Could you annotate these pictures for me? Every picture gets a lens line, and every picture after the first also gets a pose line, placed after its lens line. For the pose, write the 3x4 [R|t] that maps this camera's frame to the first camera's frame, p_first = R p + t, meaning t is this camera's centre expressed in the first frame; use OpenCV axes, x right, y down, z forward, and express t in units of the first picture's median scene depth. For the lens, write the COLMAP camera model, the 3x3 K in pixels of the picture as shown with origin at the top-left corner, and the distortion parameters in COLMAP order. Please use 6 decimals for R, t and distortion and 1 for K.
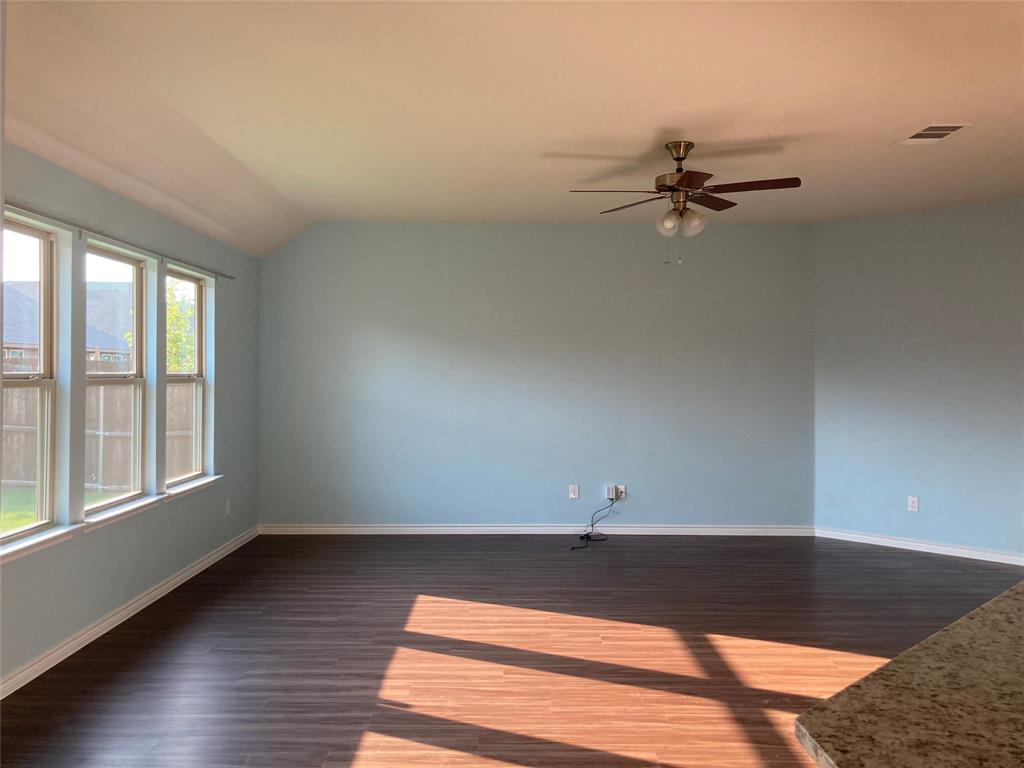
lens RADIAL K [[859.1, 0, 513.6], [0, 859.1, 370.1], [0, 0, 1]] dist [0.061798, -0.085201]
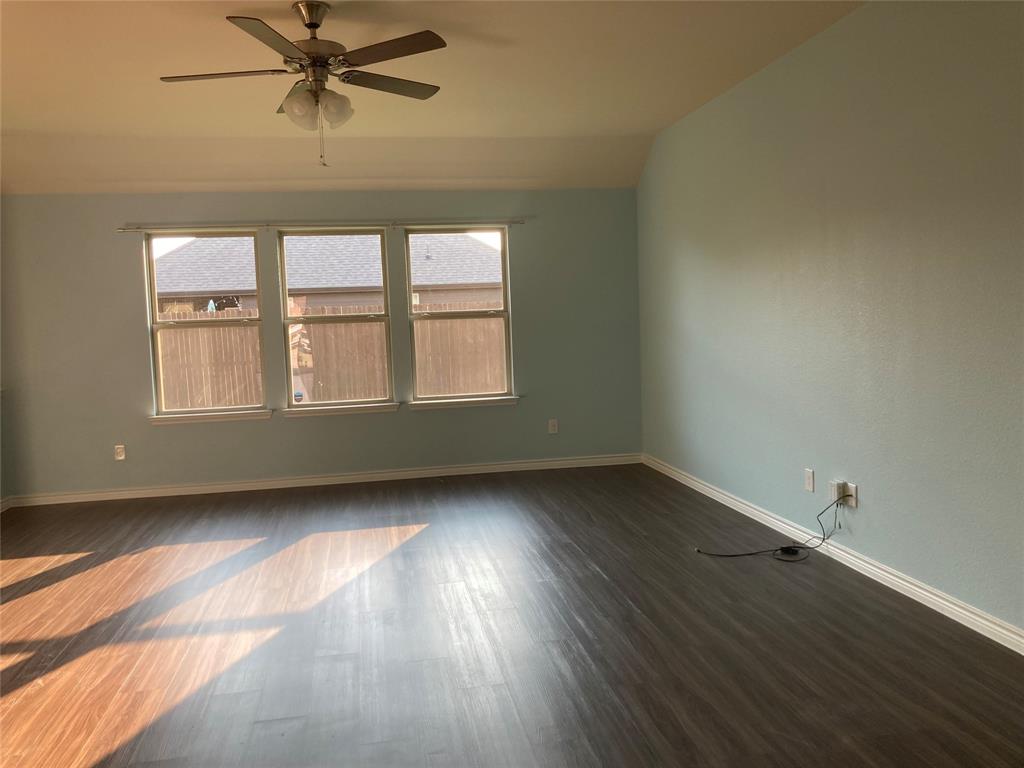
lens RADIAL K [[859.1, 0, 513.6], [0, 859.1, 370.1], [0, 0, 1]] dist [0.061798, -0.085201]
pose [[0.168275, 0.056872, -0.984098, 1.285808], [0.030089, 0.997573, 0.062795, 0.031003], [0.985281, -0.040177, 0.166155, 1.355598]]
